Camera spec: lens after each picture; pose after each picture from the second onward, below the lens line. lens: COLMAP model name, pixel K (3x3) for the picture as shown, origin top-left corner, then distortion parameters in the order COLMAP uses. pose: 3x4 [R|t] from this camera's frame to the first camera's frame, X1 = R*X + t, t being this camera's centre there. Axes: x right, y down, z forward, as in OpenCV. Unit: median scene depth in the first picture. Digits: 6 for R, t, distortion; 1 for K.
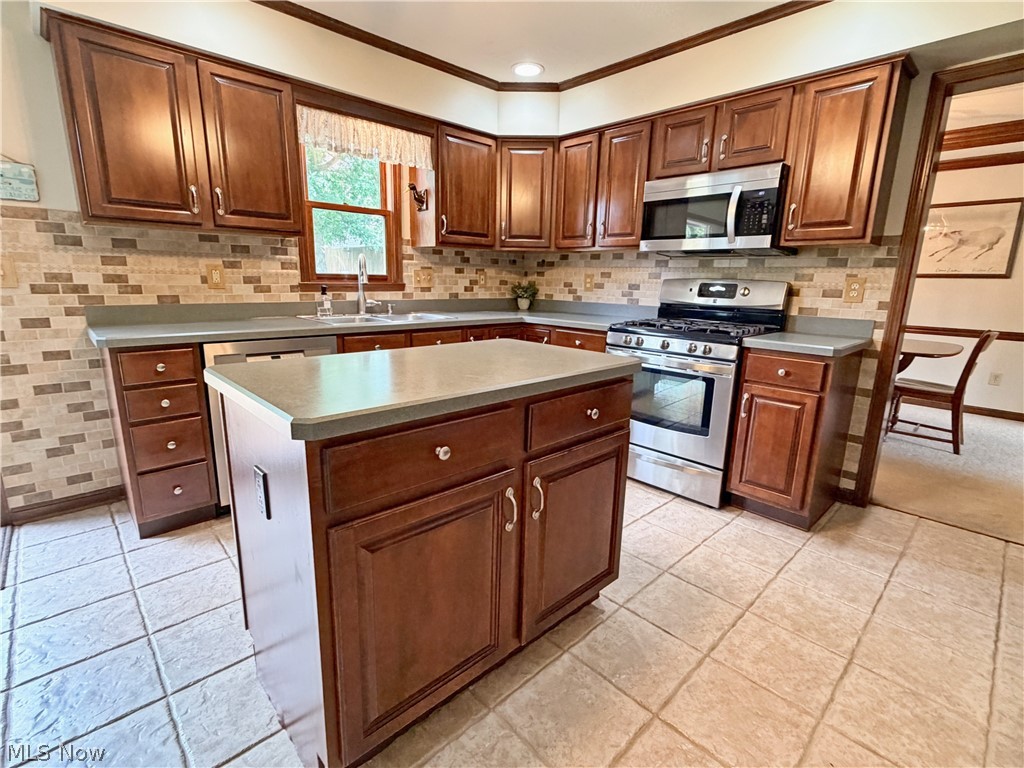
lens RADIAL K [[481.7, 0, 510.5], [0, 481.7, 385.9], [0, 0, 1]] dist [-0.001481, 0.000720]
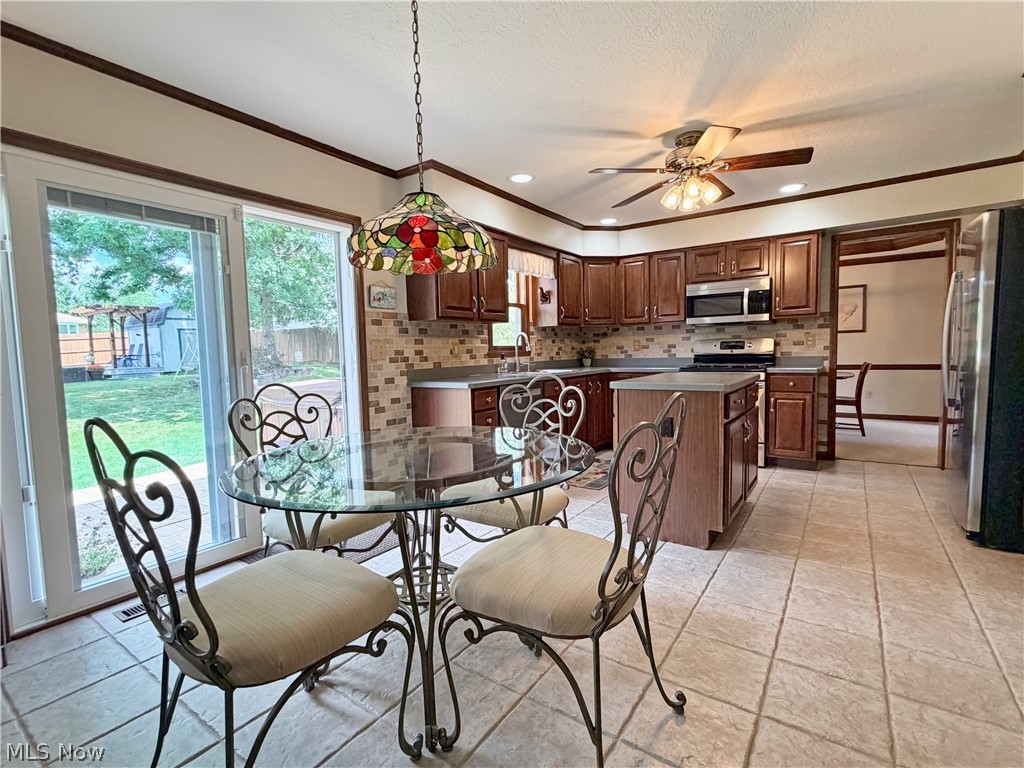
lens RADIAL K [[481.7, 0, 510.5], [0, 481.7, 385.9], [0, 0, 1]] dist [-0.001481, 0.000720]
pose [[0.979114, -0.060467, 0.194112, -0.646726], [0.088378, 0.986410, -0.138509, 0.104998], [-0.183099, 0.152771, 0.971152, -0.462457]]
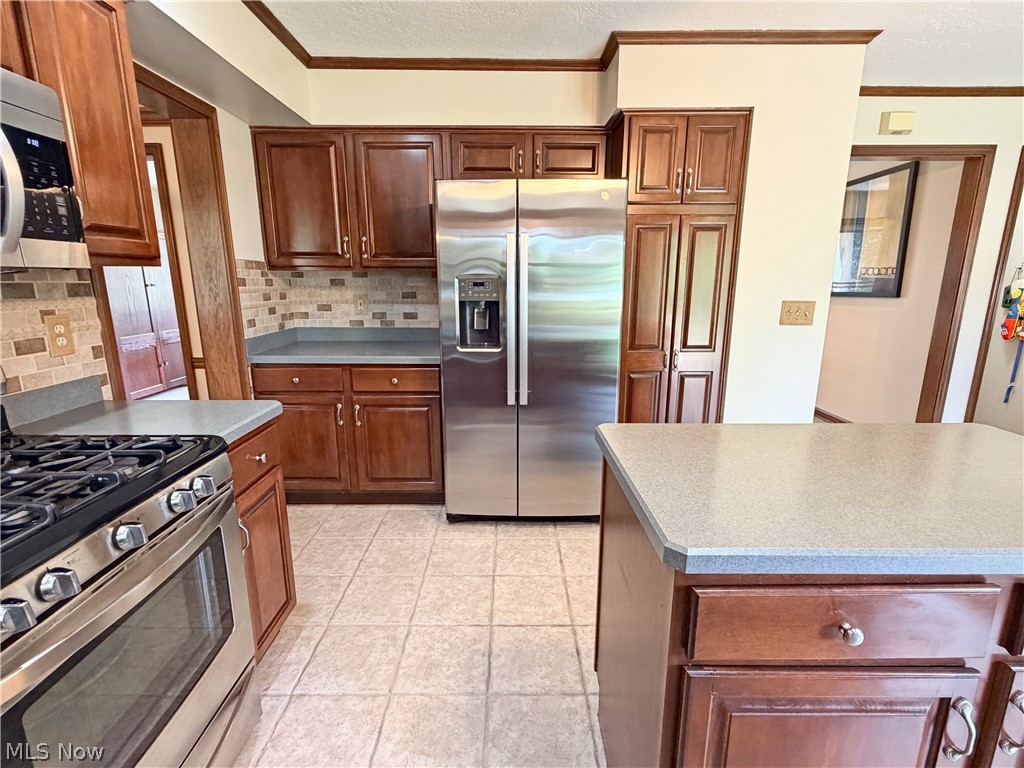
lens RADIAL K [[481.7, 0, 510.5], [0, 481.7, 385.9], [0, 0, 1]] dist [-0.001481, 0.000720]
pose [[-0.725393, -0.171747, 0.666564, -0.093808], [0.134019, 0.914601, 0.381502, -0.244330], [-0.675162, 0.366071, -0.640428, 0.849055]]
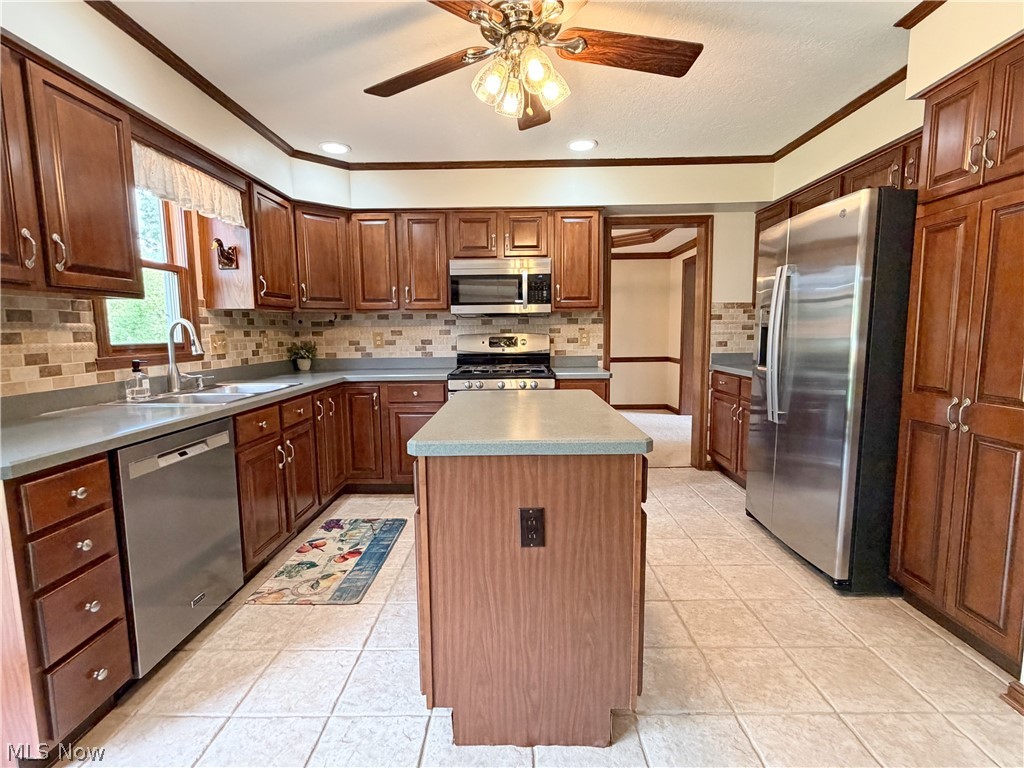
lens RADIAL K [[481.7, 0, 510.5], [0, 481.7, 385.9], [0, 0, 1]] dist [-0.001481, 0.000720]
pose [[0.697359, -0.112077, 0.707905, -0.503040], [0.183705, 0.982653, -0.025393, -0.038015], [-0.692779, 0.147753, 0.705851, 0.052112]]
